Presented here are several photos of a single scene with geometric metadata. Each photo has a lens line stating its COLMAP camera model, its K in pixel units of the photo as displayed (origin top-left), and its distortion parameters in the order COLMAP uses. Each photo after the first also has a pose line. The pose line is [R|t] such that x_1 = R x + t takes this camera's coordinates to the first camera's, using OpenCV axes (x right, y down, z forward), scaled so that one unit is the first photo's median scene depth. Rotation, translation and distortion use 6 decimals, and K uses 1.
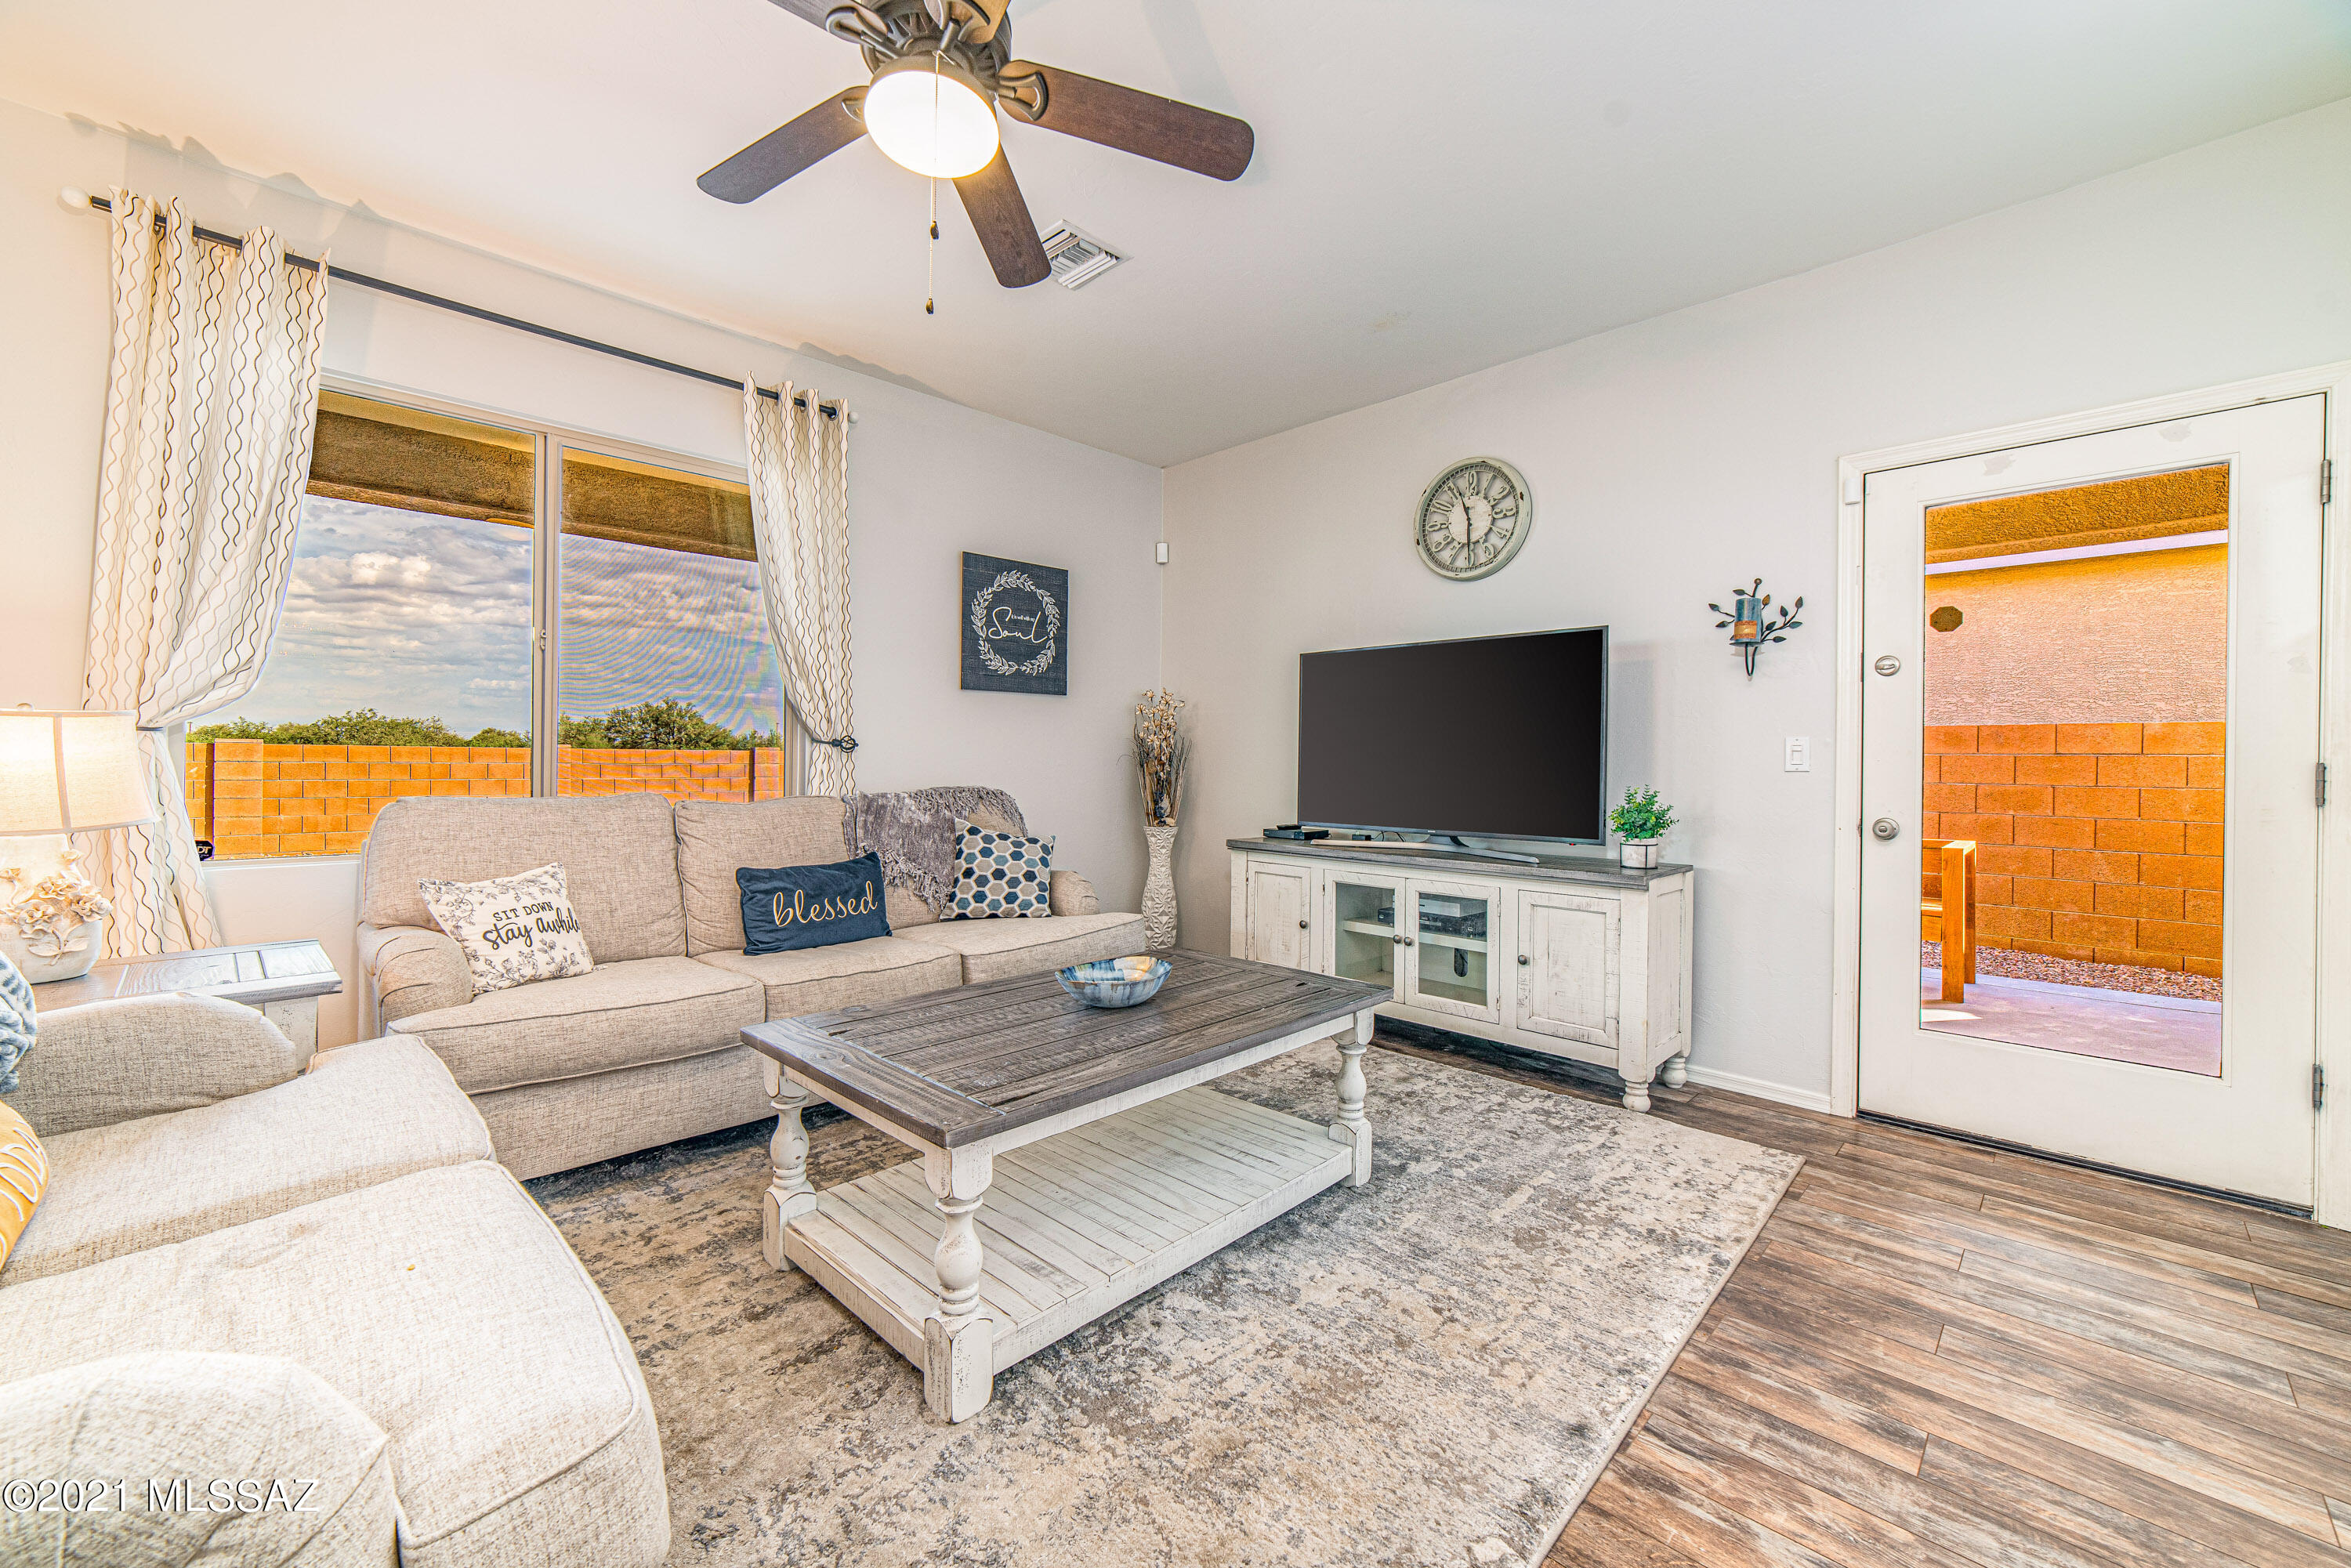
lens RADIAL K [[928.2, 0, 1156.9], [0, 928.2, 761.2], [0, 0, 1]] dist [-0.007552, 0.002072]
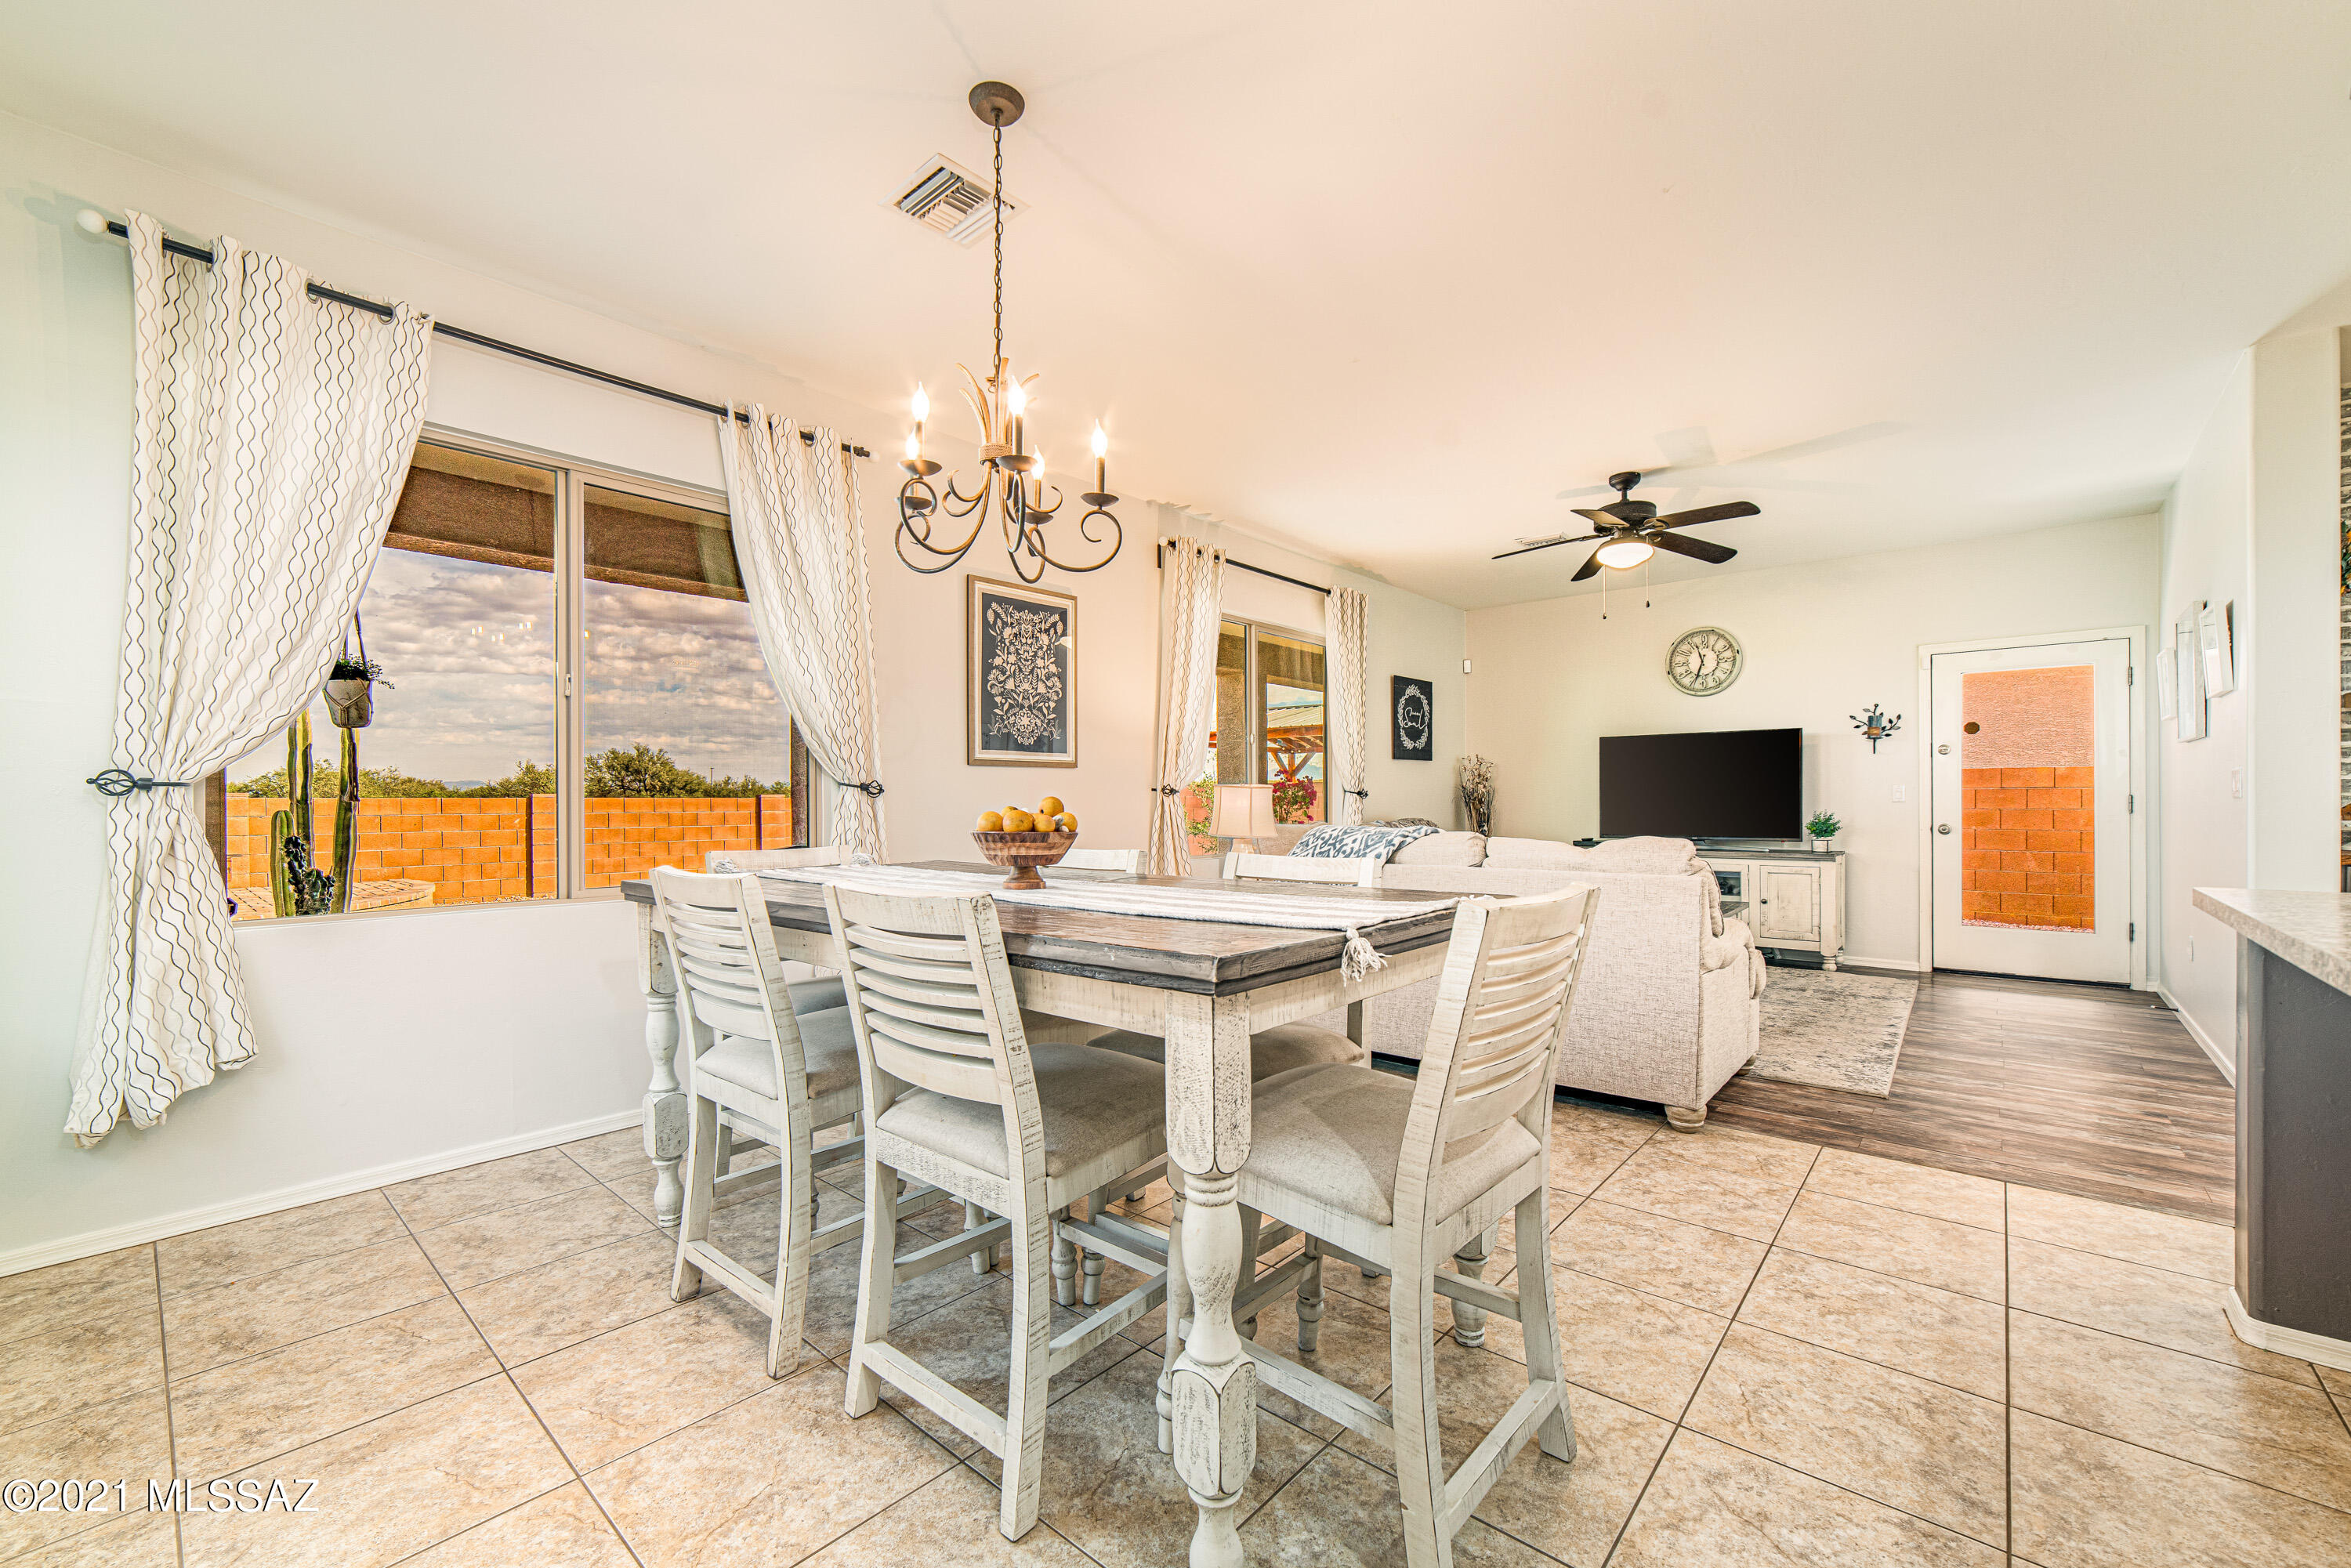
lens RADIAL K [[961.3, 0, 1207.6], [0, 961.3, 801.5], [0, 0, 1]] dist [0.013453, -0.000133]
pose [[0.994349, -0.014248, 0.105196, -0.875387], [0.014254, 0.999898, 0.000689, -0.010682], [-0.105195, 0.000815, 0.994451, -0.796856]]
